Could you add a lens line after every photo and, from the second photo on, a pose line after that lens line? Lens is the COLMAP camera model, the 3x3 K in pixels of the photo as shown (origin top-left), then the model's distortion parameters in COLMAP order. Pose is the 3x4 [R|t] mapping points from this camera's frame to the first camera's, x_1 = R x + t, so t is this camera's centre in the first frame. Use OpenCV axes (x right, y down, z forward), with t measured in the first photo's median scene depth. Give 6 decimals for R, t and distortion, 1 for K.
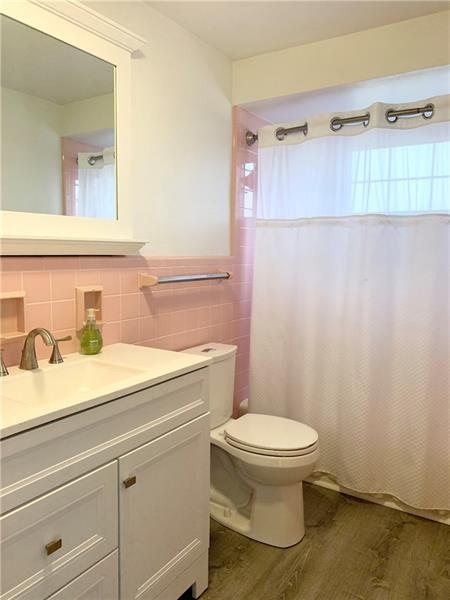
lens RADIAL K [[459.5, 0, 225.0], [0, 459.5, 299.8], [0, 0, 1]] dist [0.057482, -0.061935]
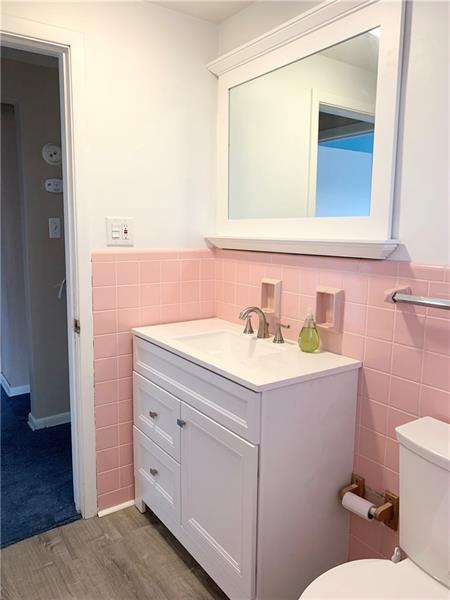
lens RADIAL K [[459.5, 0, 224.9], [0, 459.5, 299.4], [0, 0, 1]] dist [0.057482, -0.061935]
pose [[-0.367850, 0.095401, -0.924979, 0.731586], [-0.141849, 0.977325, 0.157212, -0.133766], [0.919002, 0.189038, -0.345976, 1.203642]]
